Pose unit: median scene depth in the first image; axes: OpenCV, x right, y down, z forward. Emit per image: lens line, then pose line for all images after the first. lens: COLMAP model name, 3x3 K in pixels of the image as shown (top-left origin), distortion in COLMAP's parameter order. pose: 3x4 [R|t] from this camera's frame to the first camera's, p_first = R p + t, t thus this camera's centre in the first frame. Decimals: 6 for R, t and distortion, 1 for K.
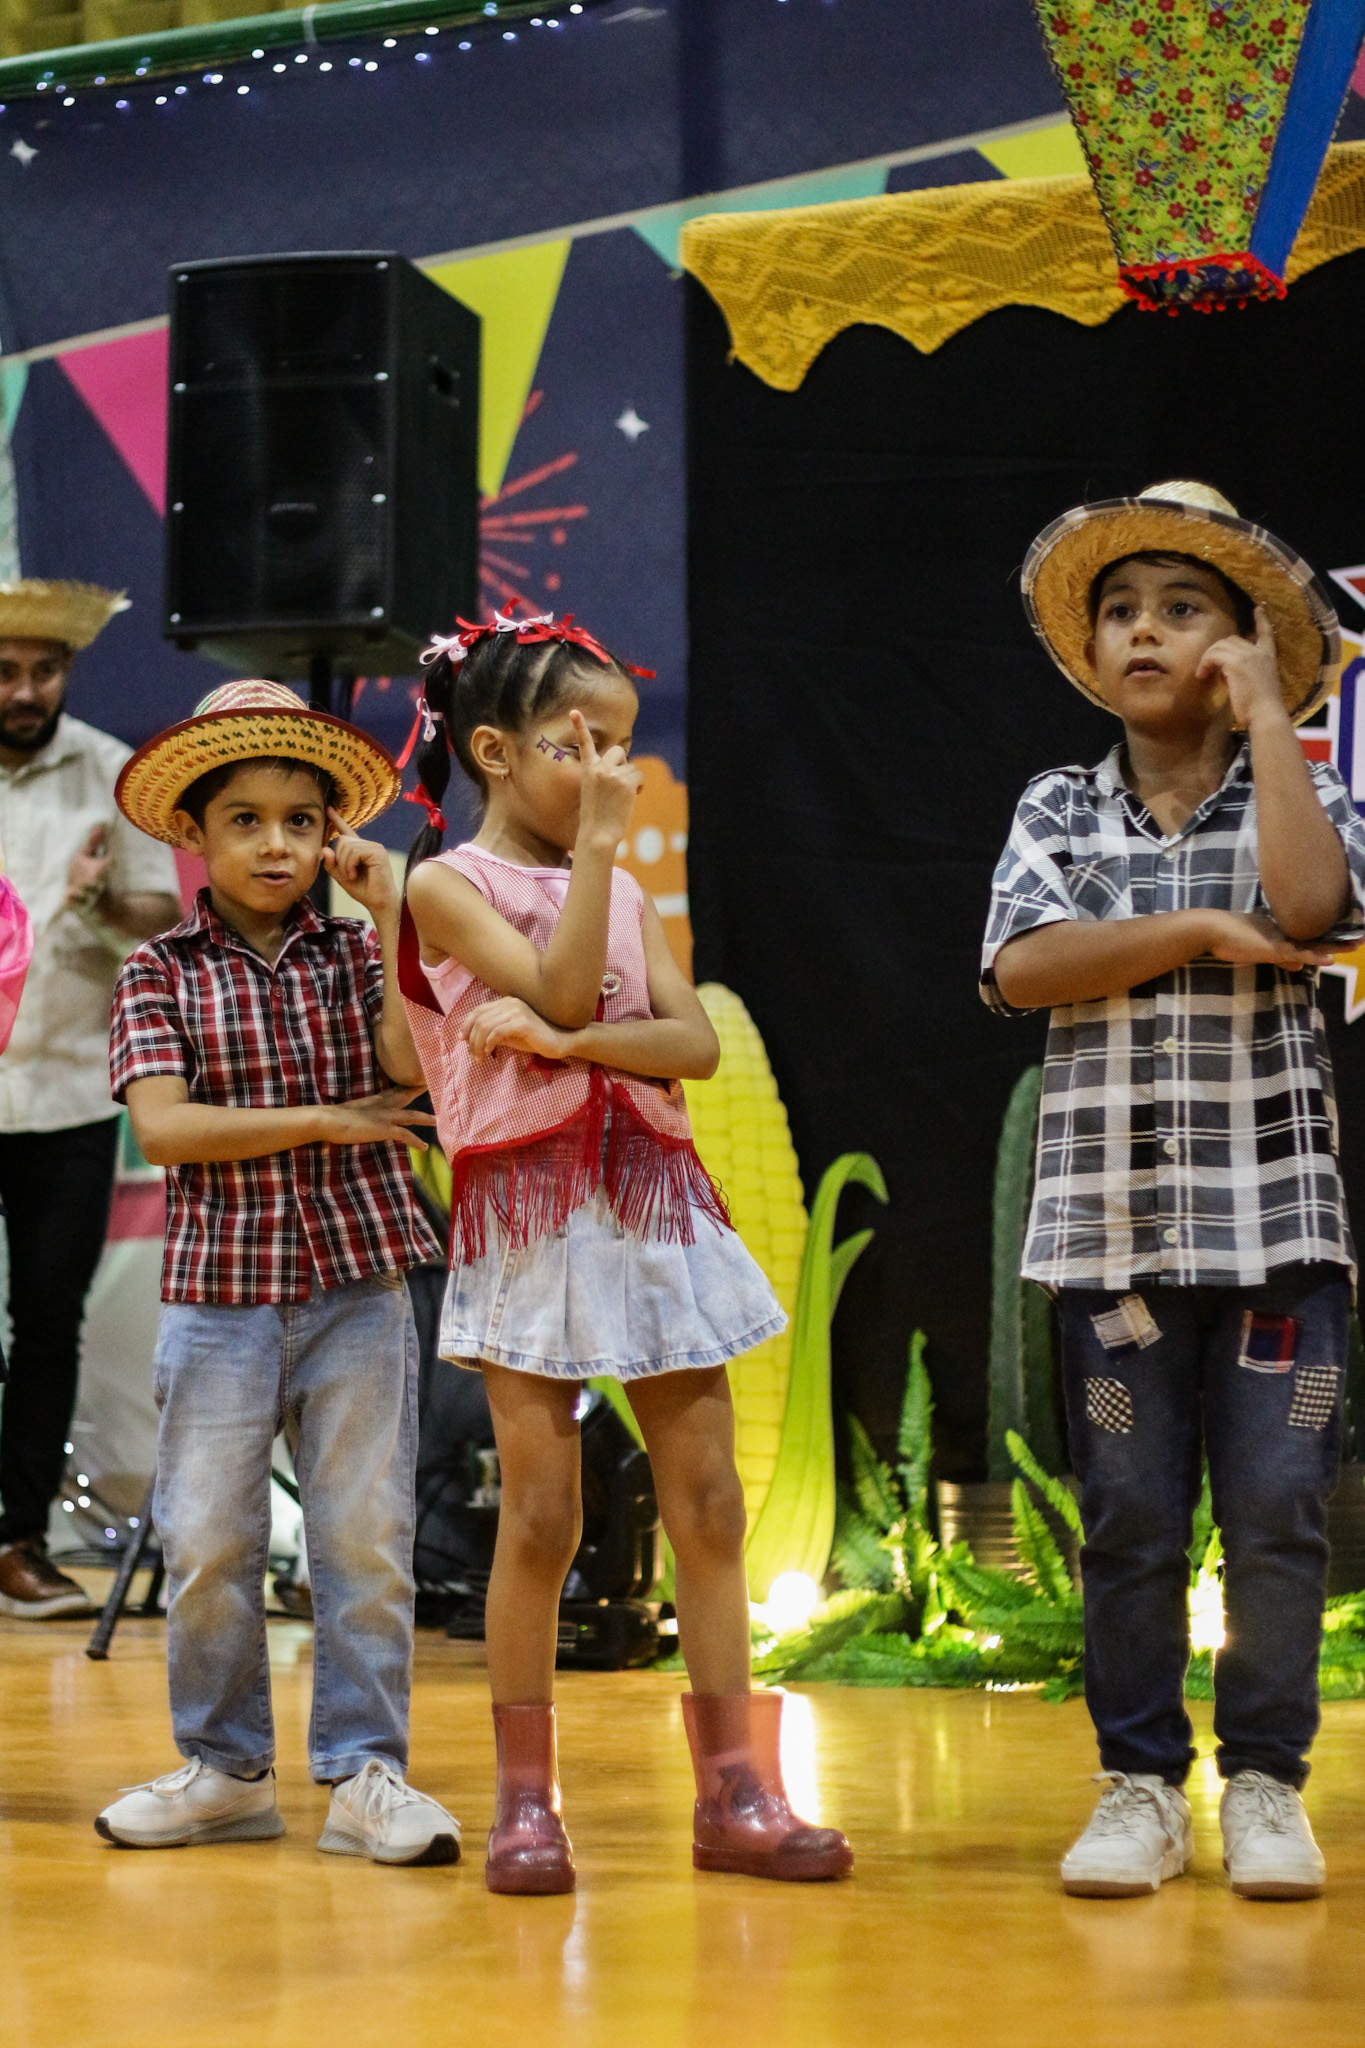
lens RADIAL K [[5093.6, 0, 682.5], [0, 5093.6, 1024.0], [0, 0, 1]] dist [-0.090467, 0.029949]
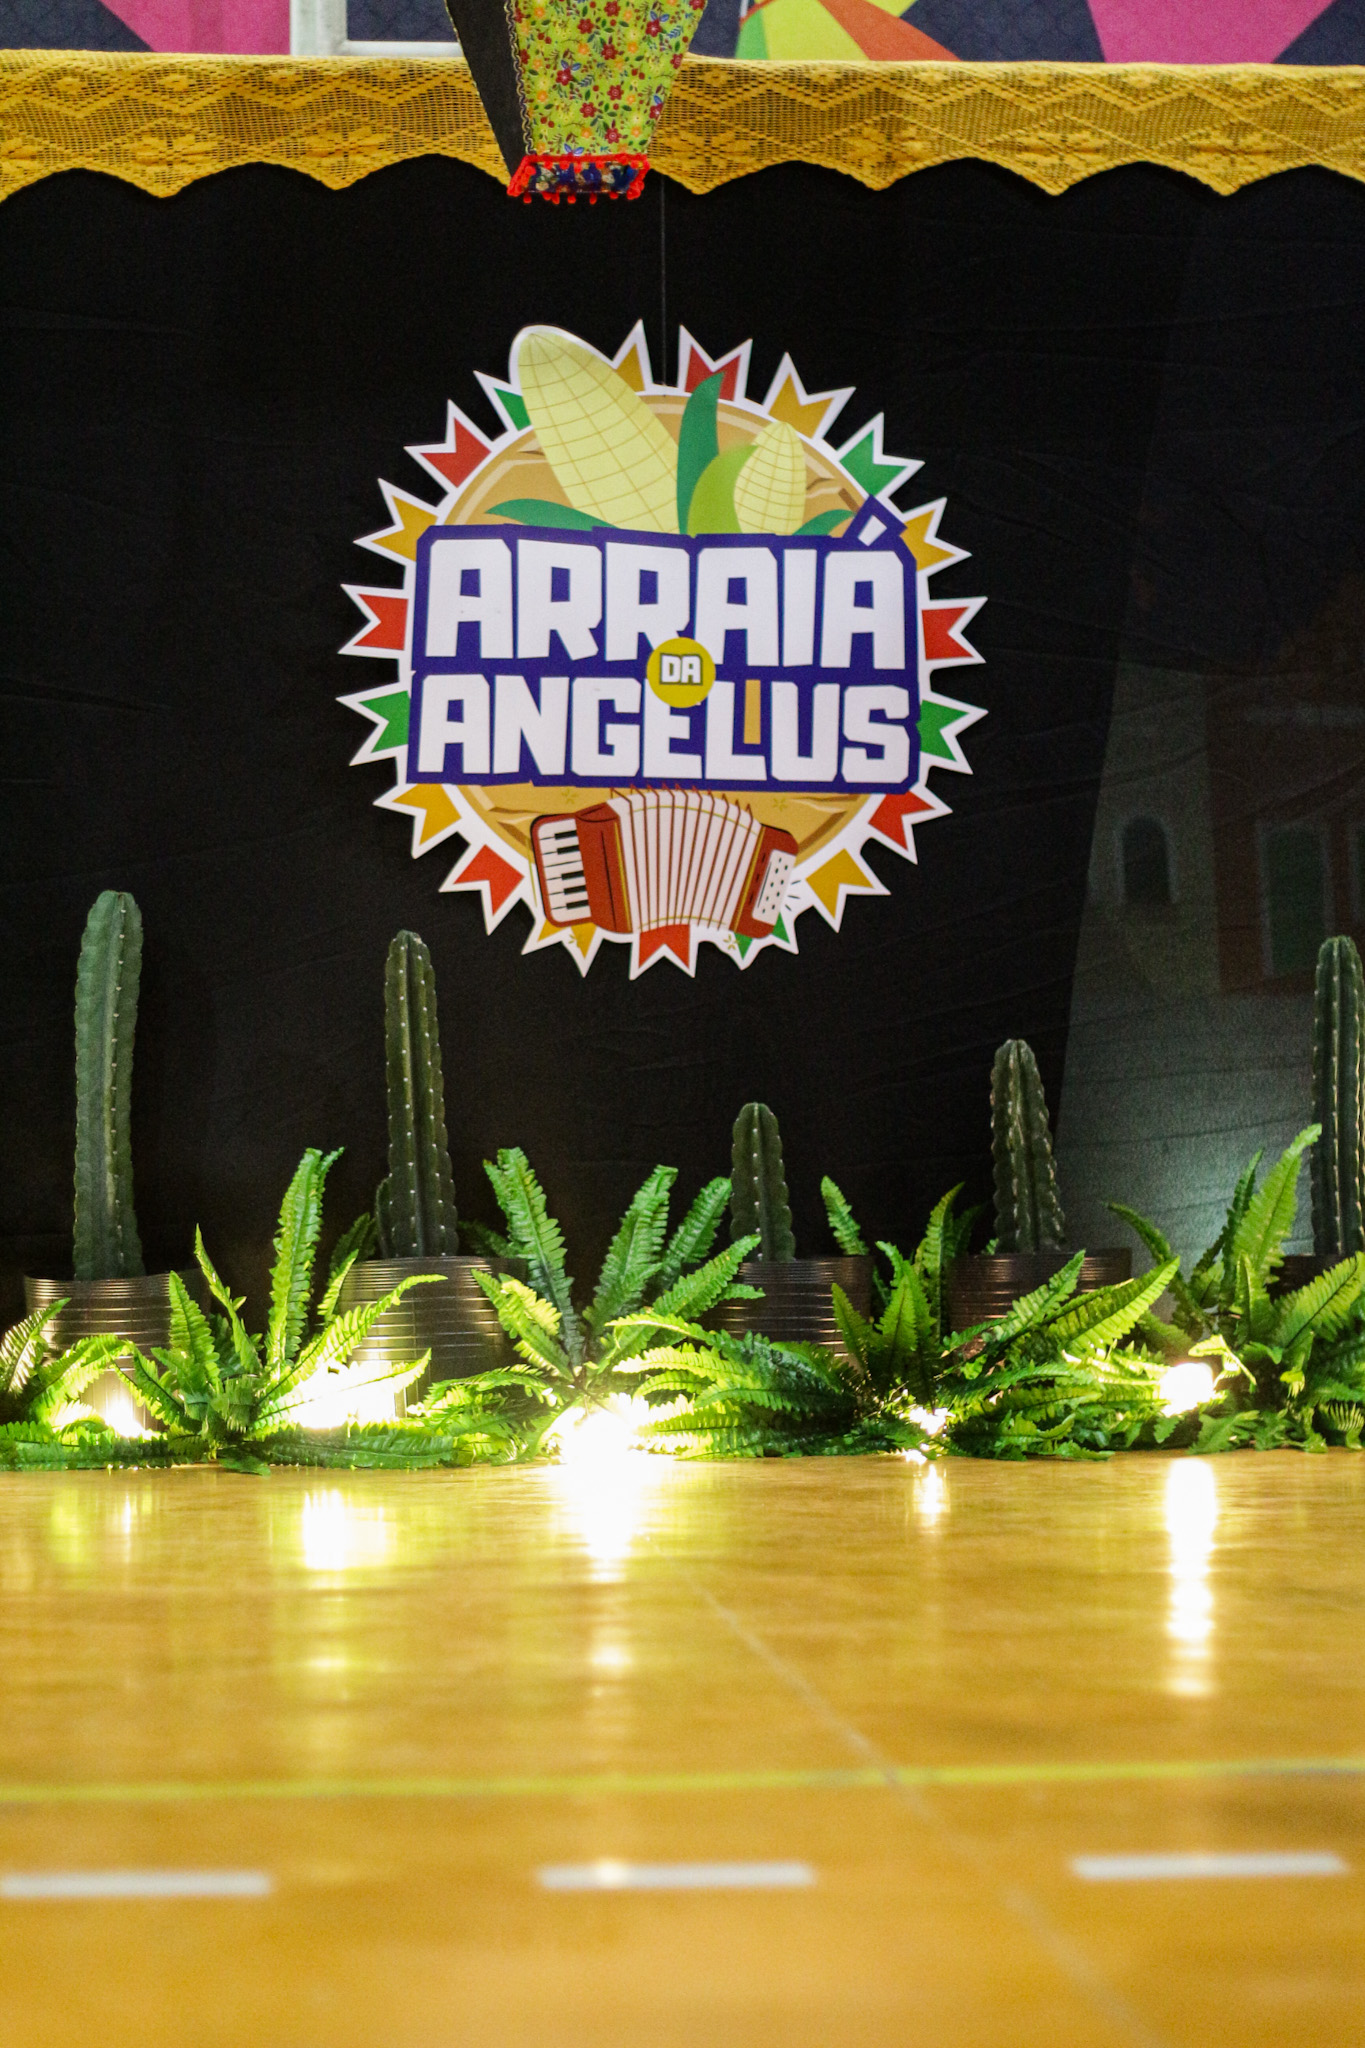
lens RADIAL K [[5093.6, 0, 682.5], [0, 5093.6, 1024.0], [0, 0, 1]] dist [-0.090467, 0.029949]
pose [[0.825816, 0.021892, 0.563515, -0.505830], [-0.026881, 0.999638, 0.000559, 0.038317], [-0.563299, -0.015609, 0.826106, 0.067785]]
